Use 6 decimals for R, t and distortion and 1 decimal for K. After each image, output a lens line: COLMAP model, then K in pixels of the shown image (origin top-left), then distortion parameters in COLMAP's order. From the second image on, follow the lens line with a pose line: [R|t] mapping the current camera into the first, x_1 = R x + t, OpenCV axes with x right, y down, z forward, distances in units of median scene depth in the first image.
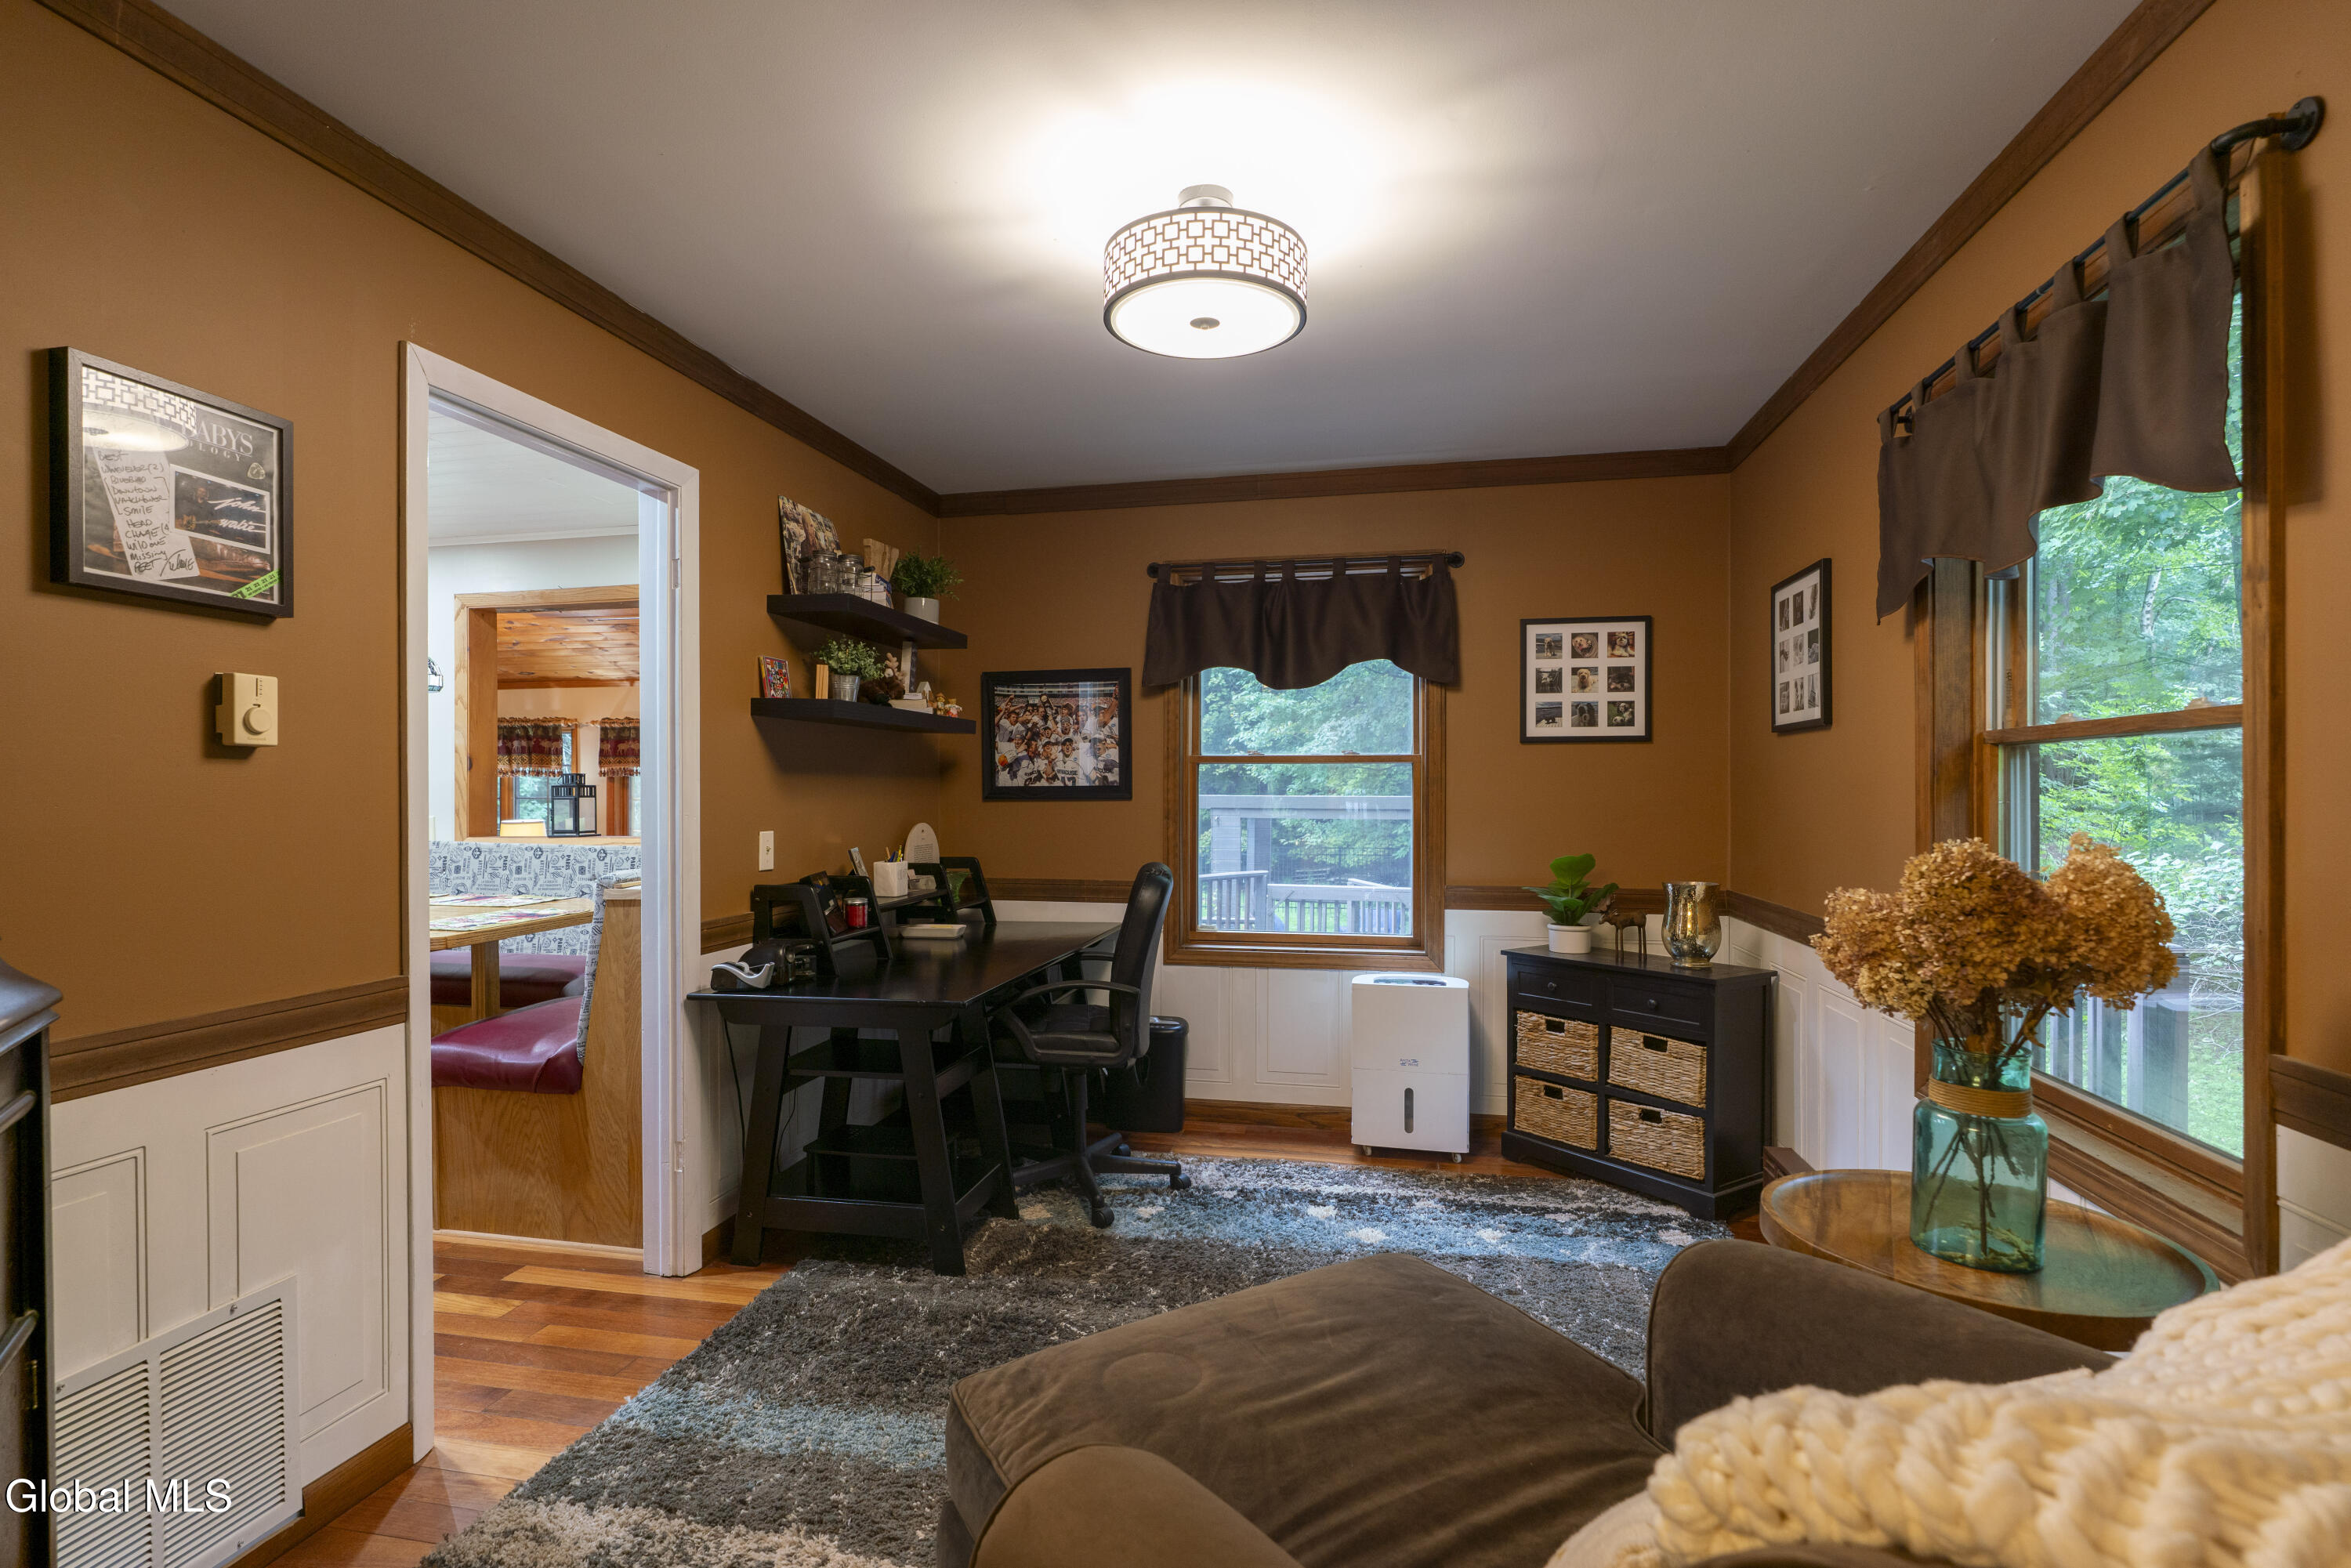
lens RADIAL K [[1139.0, 0, 1163.2], [0, 1139.0, 800.7], [0, 0, 1]] dist [-0.020863, 0.009946]
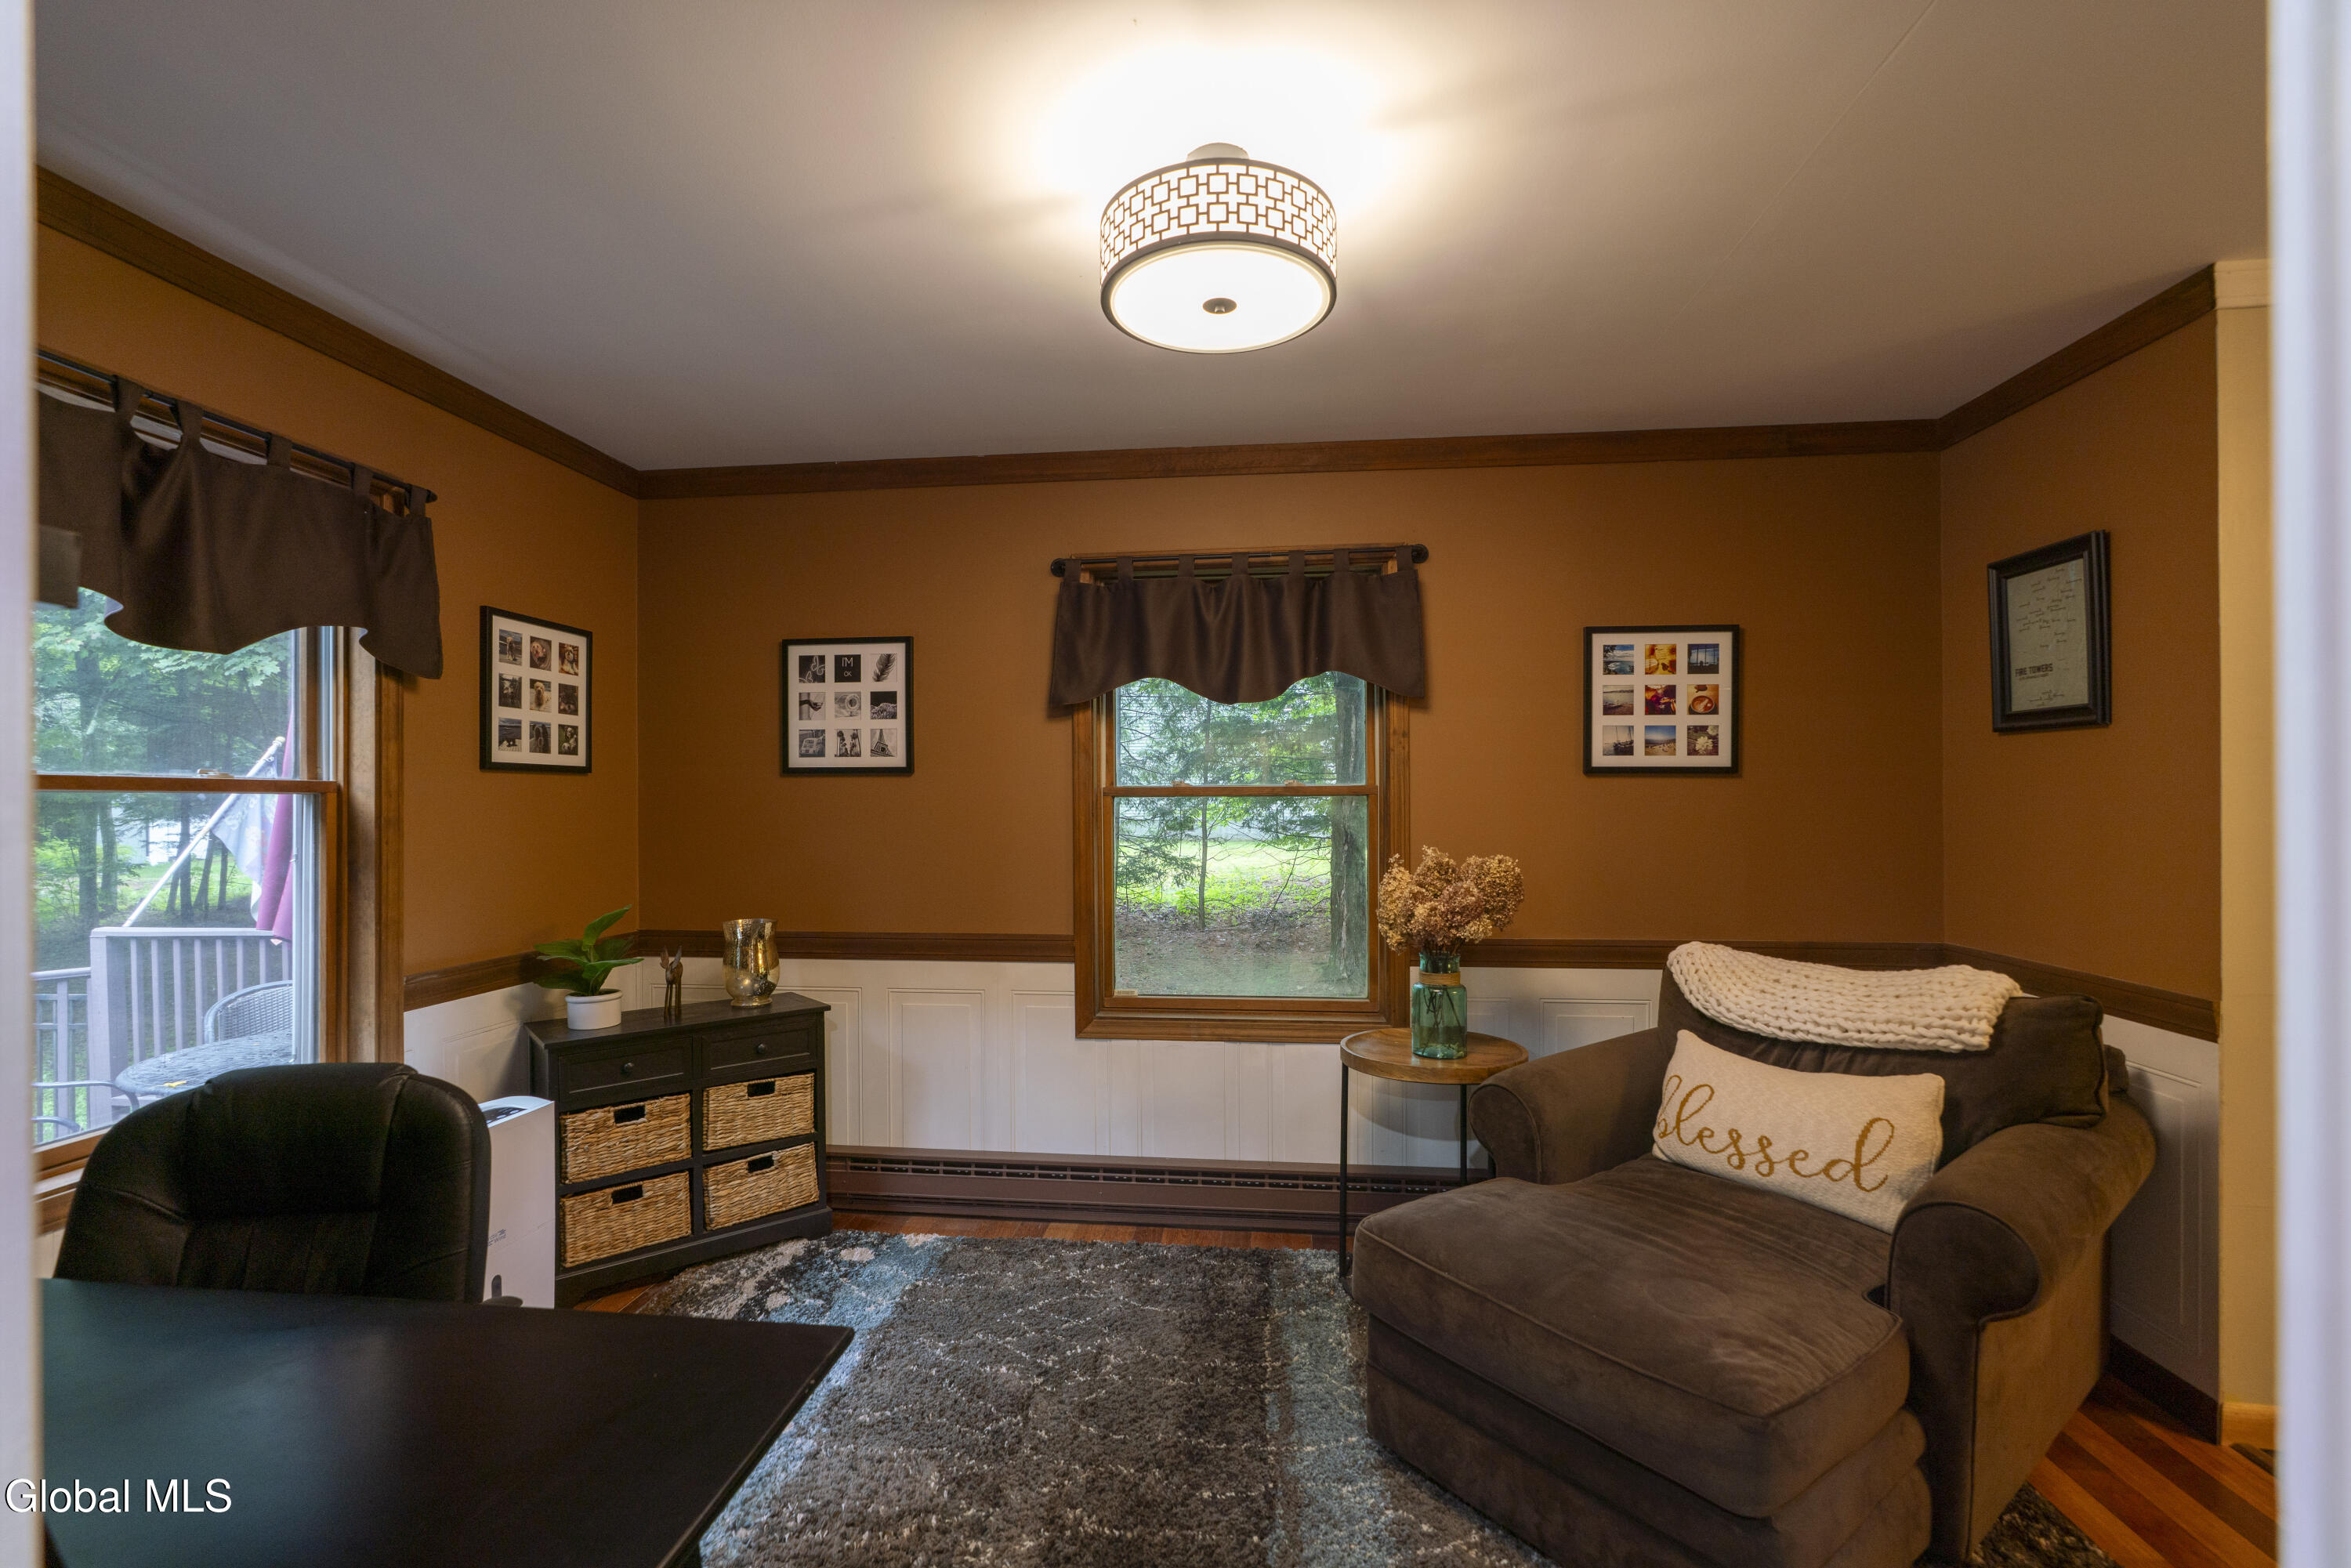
lens RADIAL K [[1042.0, 0, 1160.0], [0, 1042.0, 798.5], [0, 0, 1]] dist [-0.003123, 0.000030]
pose [[-0.097415, 0.000359, 0.995244, -0.425025], [0.007761, 0.999970, 0.000399, -0.029359], [-0.995214, 0.007763, -0.097414, 0.636511]]
